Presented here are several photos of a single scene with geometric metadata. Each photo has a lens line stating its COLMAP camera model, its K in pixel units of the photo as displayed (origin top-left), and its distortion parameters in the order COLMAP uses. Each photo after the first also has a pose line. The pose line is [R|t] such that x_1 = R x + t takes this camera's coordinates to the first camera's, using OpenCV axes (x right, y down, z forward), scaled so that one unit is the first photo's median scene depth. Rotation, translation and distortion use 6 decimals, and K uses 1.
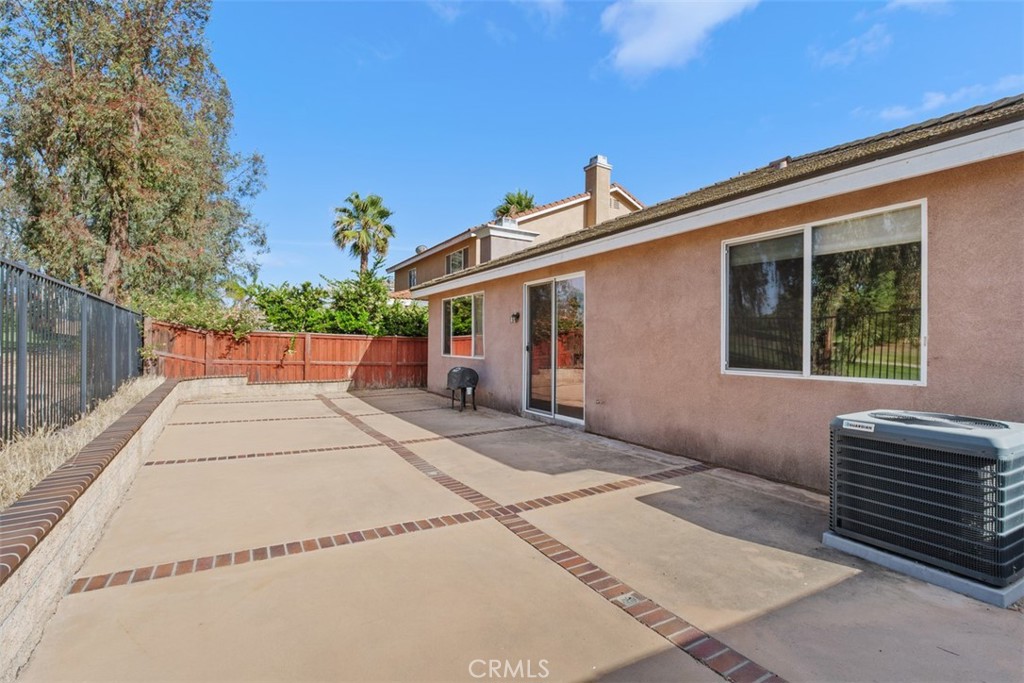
lens RADIAL K [[465.3, 0, 511.2], [0, 465.3, 338.7], [0, 0, 1]] dist [0.004602, -0.001278]
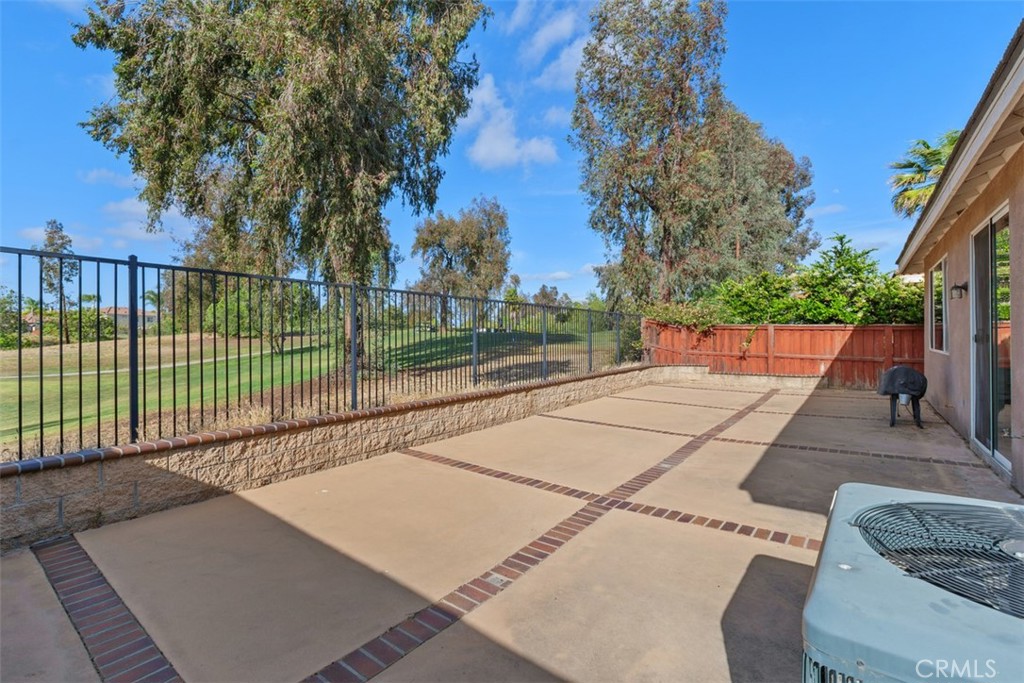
lens RADIAL K [[465.3, 0, 509.1], [0, 465.3, 338.0], [0, 0, 1]] dist [0.004602, -0.001278]
pose [[0.371141, -0.010666, -0.928515, 0.718779], [0.023106, 0.999730, -0.002248, 0.014877], [0.928289, -0.020620, 0.371288, 0.380391]]
